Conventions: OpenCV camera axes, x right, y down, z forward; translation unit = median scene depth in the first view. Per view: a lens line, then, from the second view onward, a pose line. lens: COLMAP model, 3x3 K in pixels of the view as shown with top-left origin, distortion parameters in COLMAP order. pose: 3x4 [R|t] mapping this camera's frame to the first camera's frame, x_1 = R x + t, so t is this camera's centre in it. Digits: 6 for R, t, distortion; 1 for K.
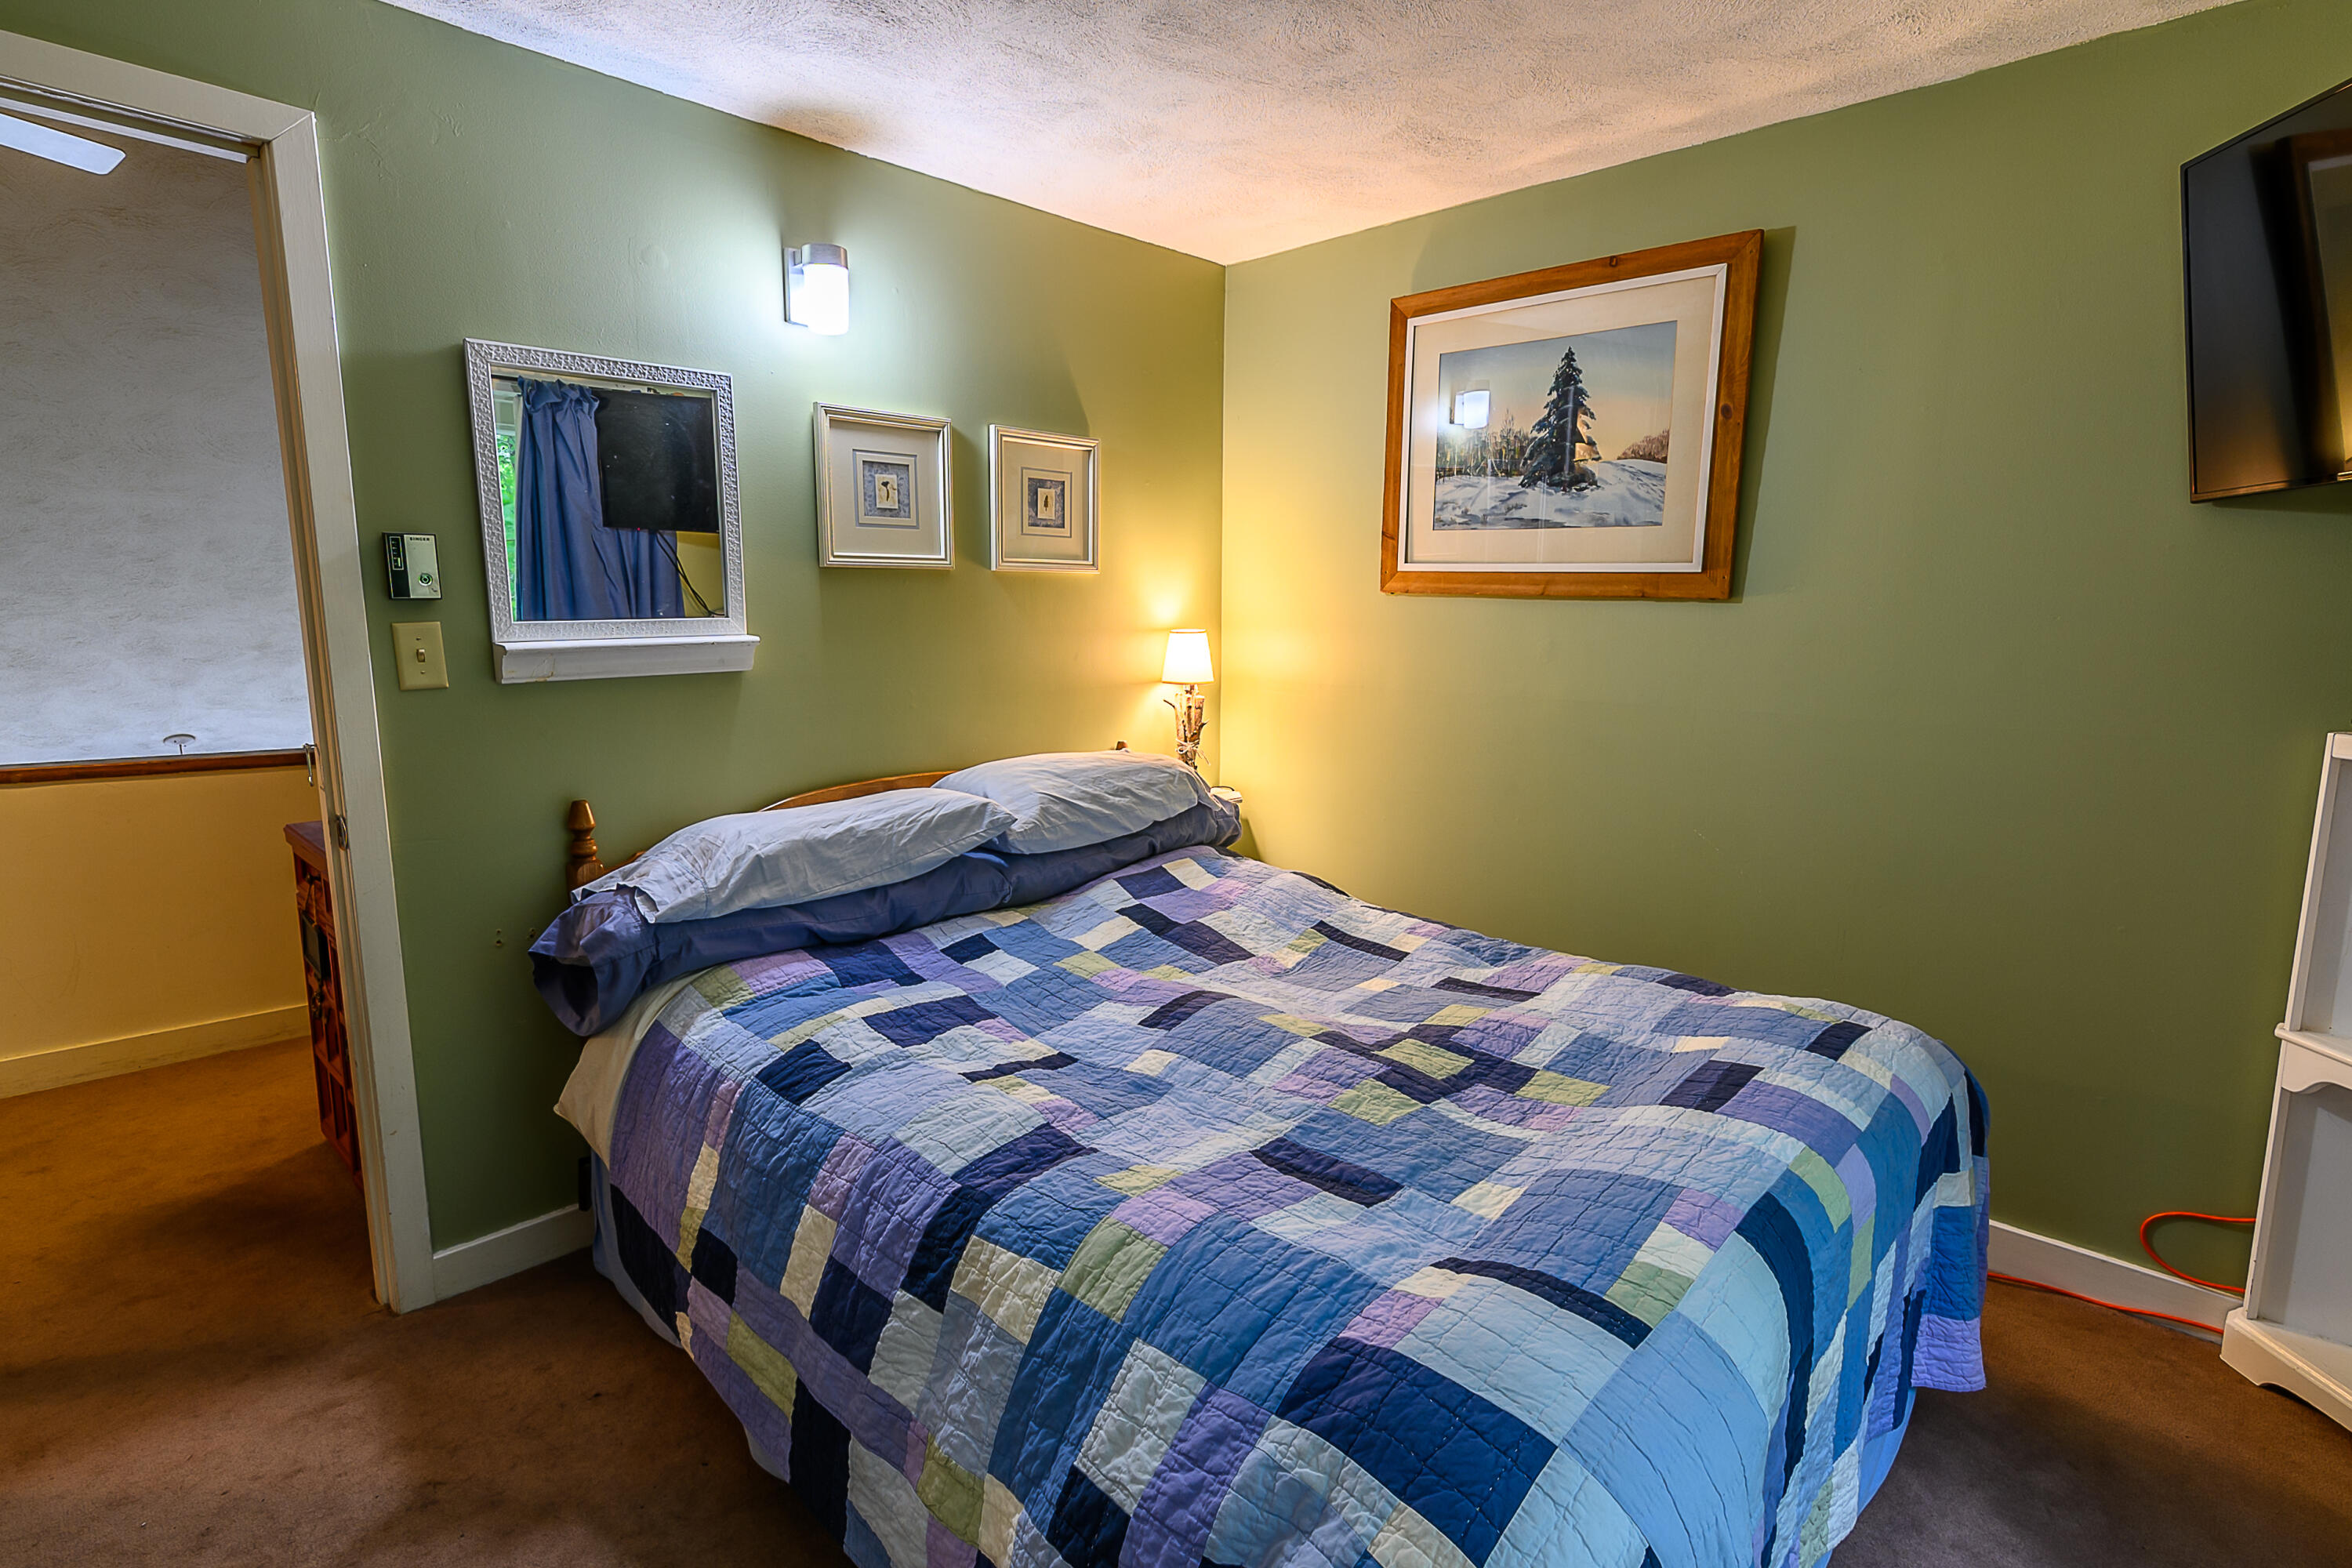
lens RADIAL K [[1145.1, 0, 1165.8], [0, 1145.1, 791.2], [0, 0, 1]] dist [0.001374, 0.000163]
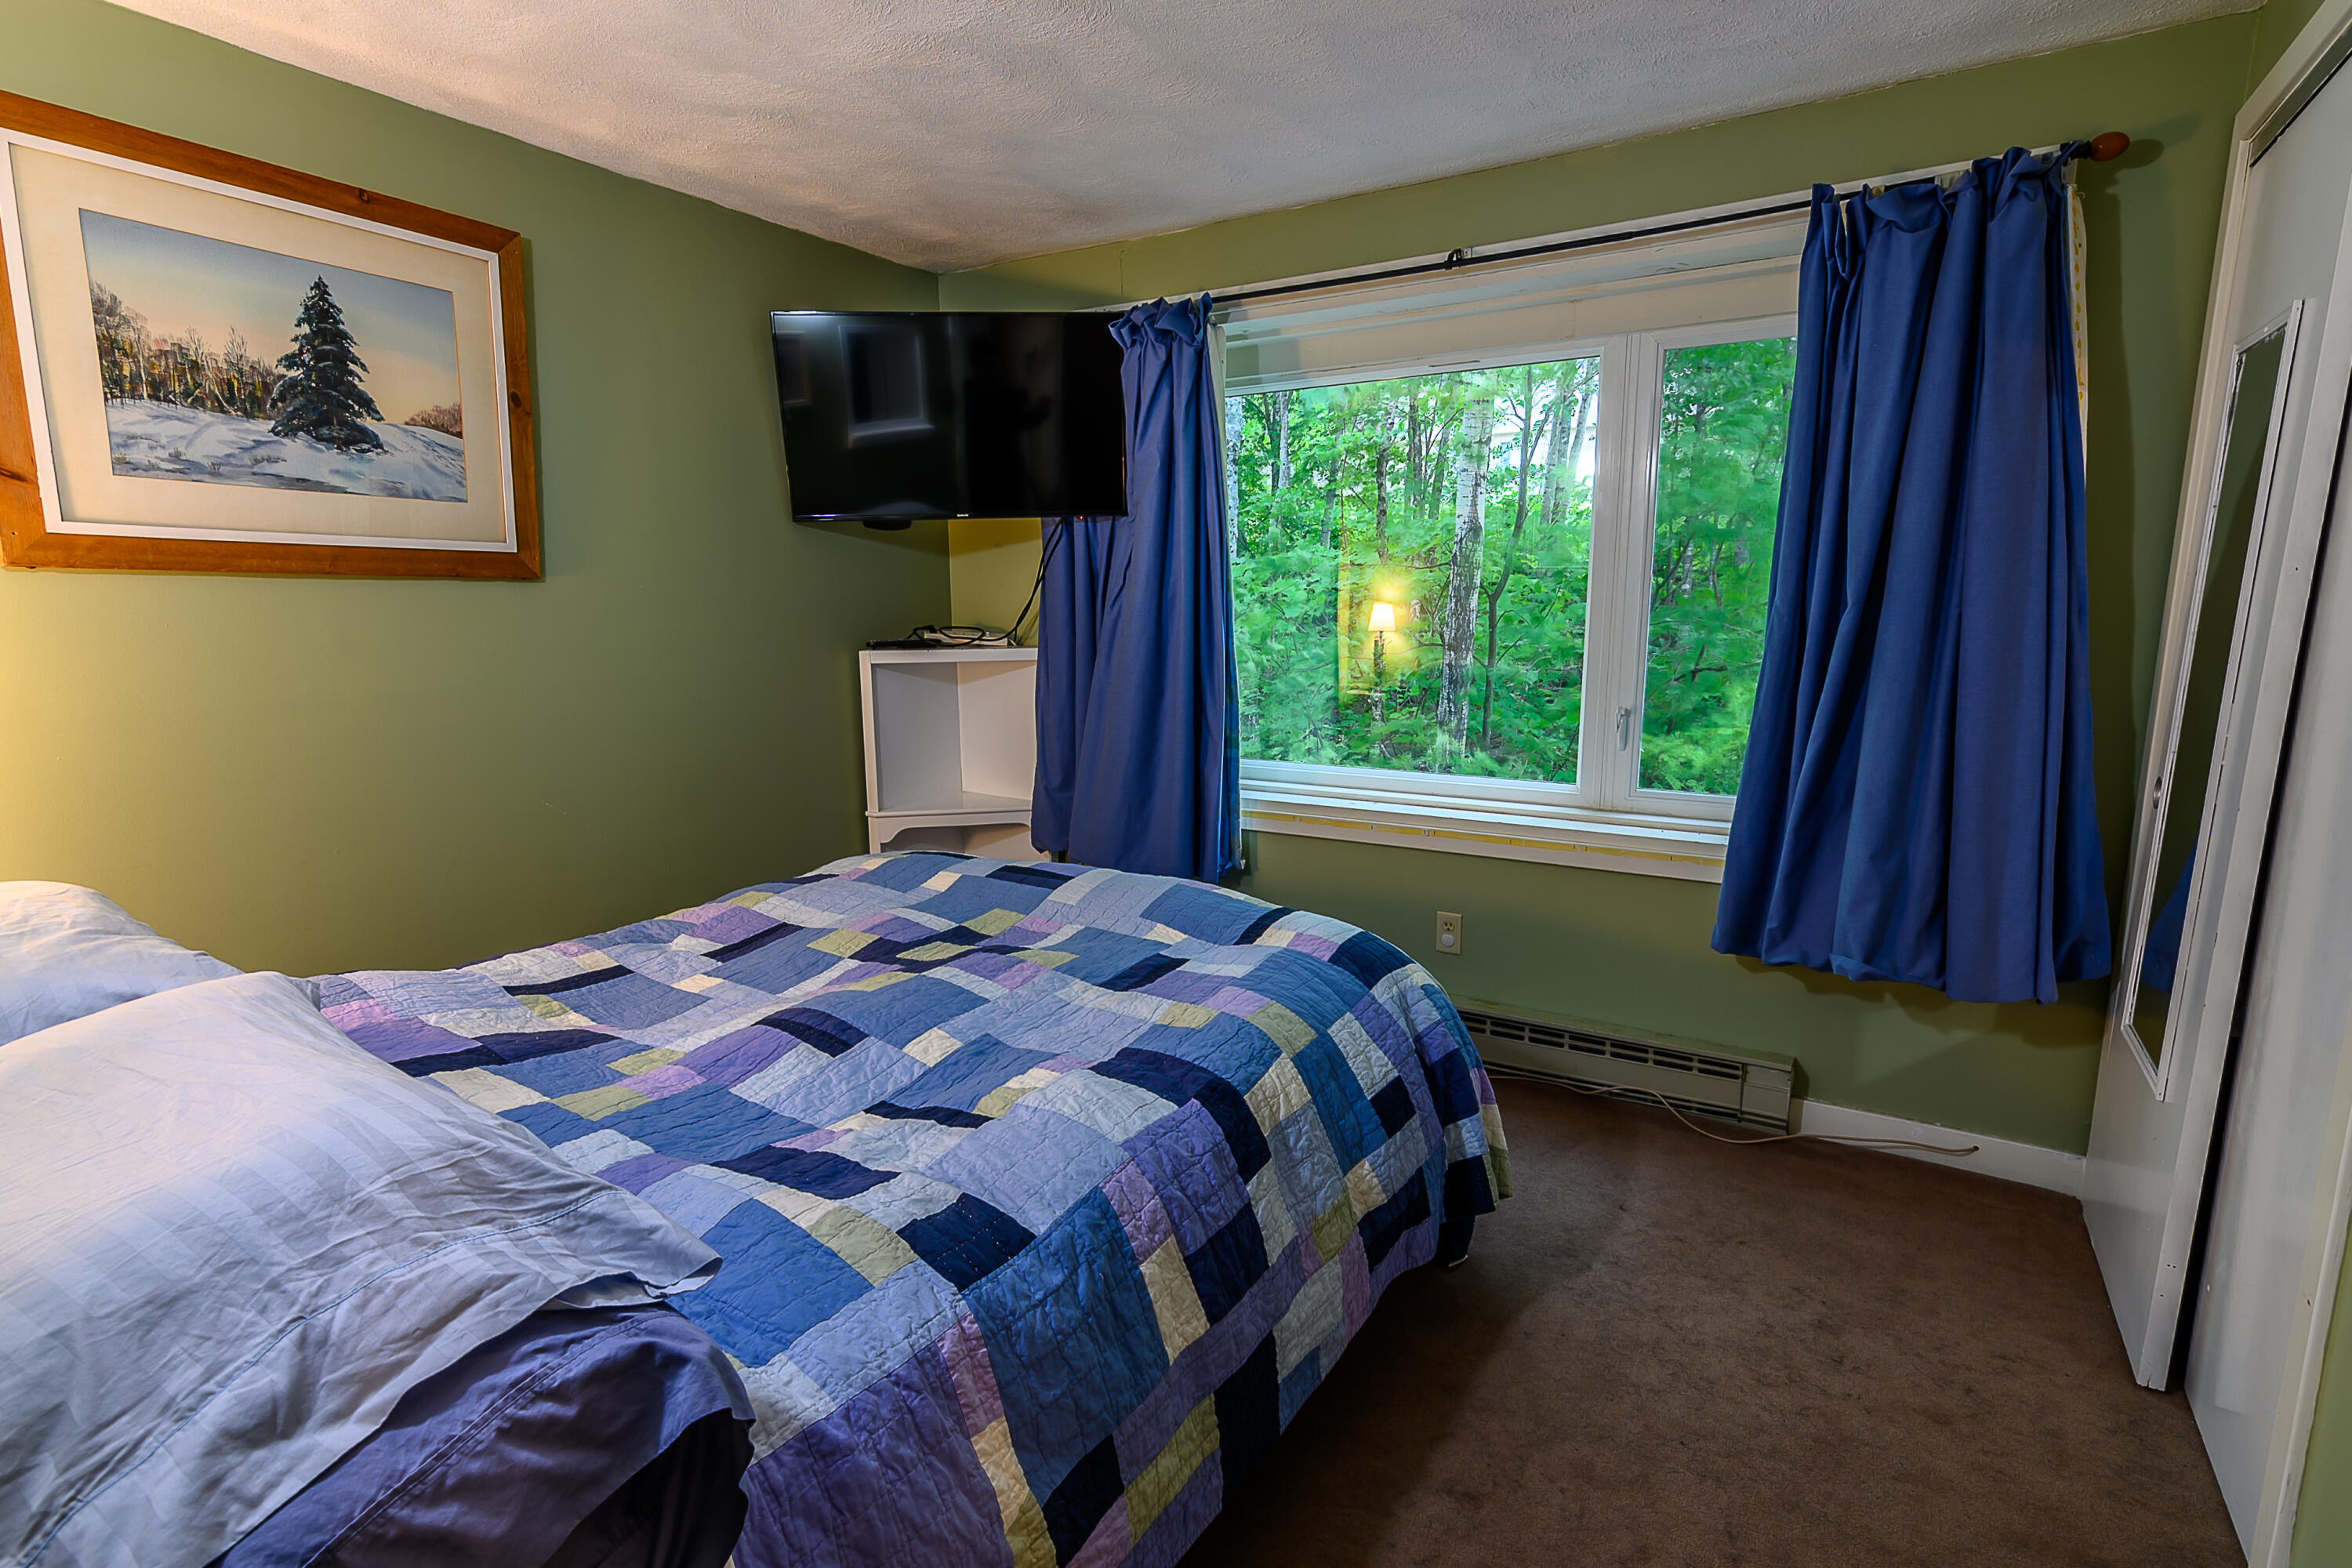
lens RADIAL K [[1145.1, 0, 1165.8], [0, 1145.1, 791.2], [0, 0, 1]] dist [0.001374, 0.000163]
pose [[-0.210054, -0.176972, 0.961539, -0.661137], [0.159936, 0.964013, 0.212366, -0.105838], [-0.964519, 0.198393, -0.174191, 0.636108]]
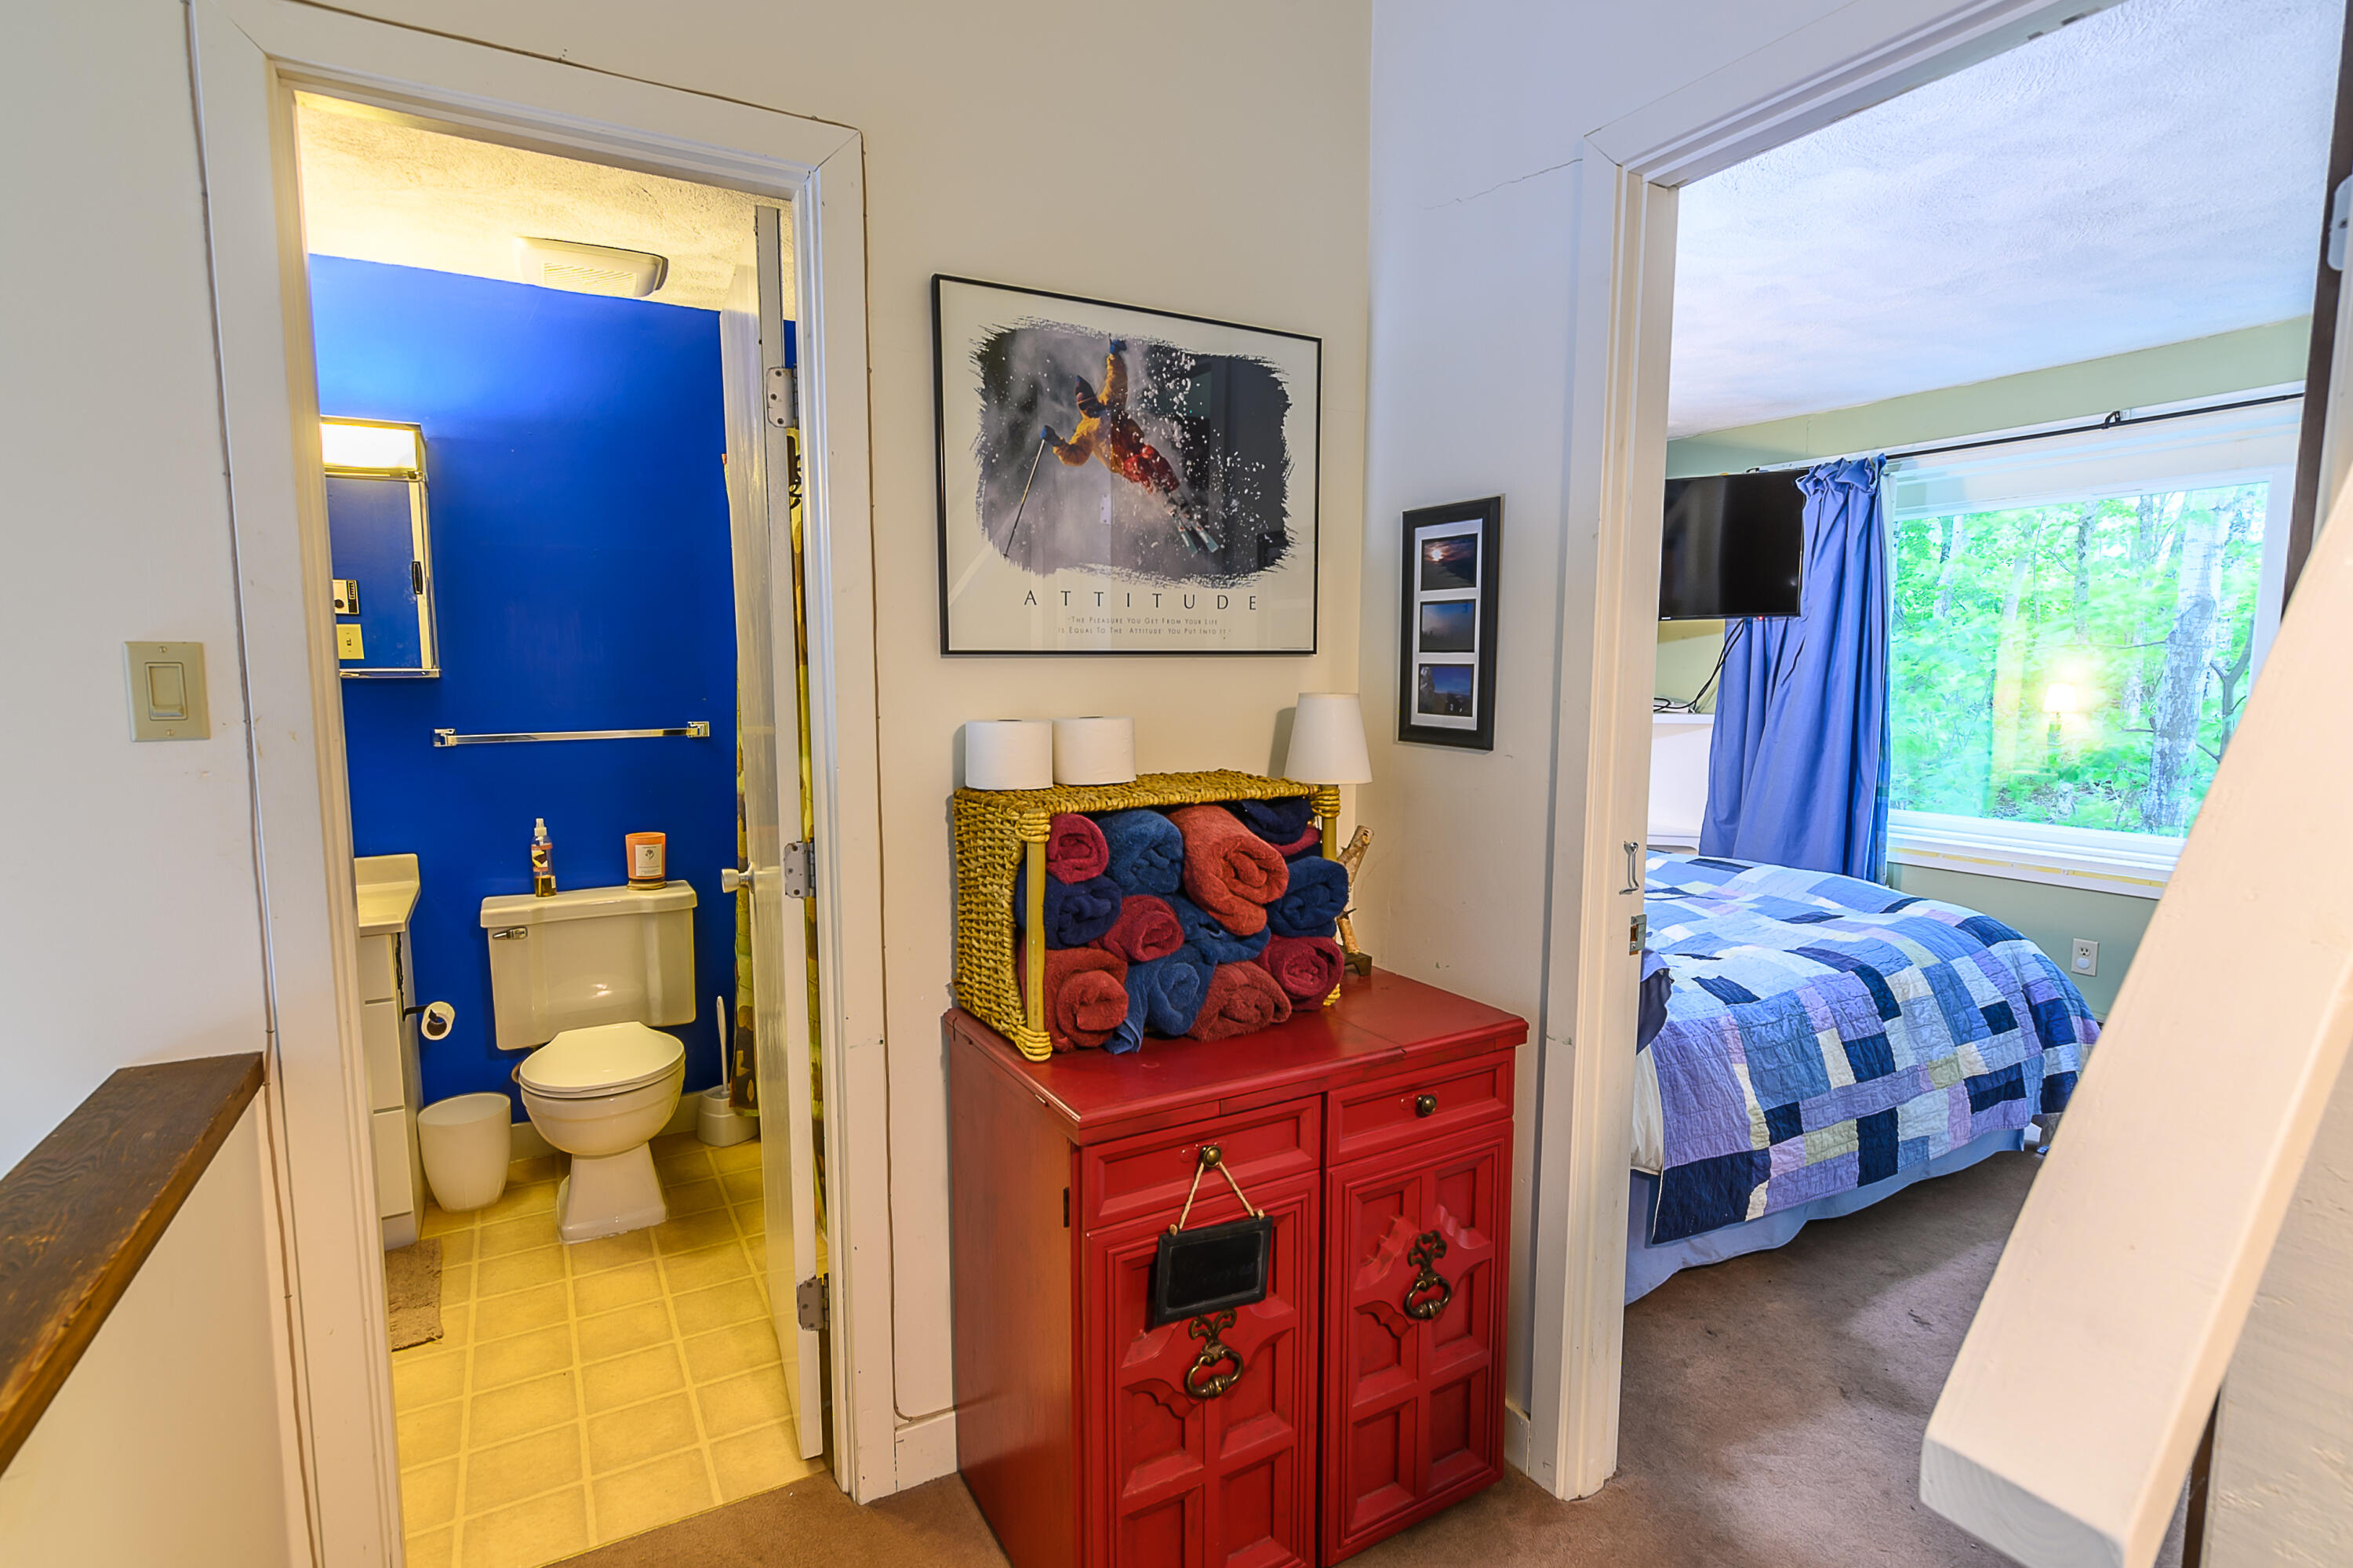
lens RADIAL K [[1145.7, 0, 1166.3], [0, 1145.7, 791.2], [0, 0, 1]] dist [0.001374, 0.000163]
pose [[0.281839, -0.114574, 0.952596, -1.272659], [0.155124, 0.985224, 0.072603, -0.152216], [-0.946839, 0.127309, 0.295447, 0.812577]]
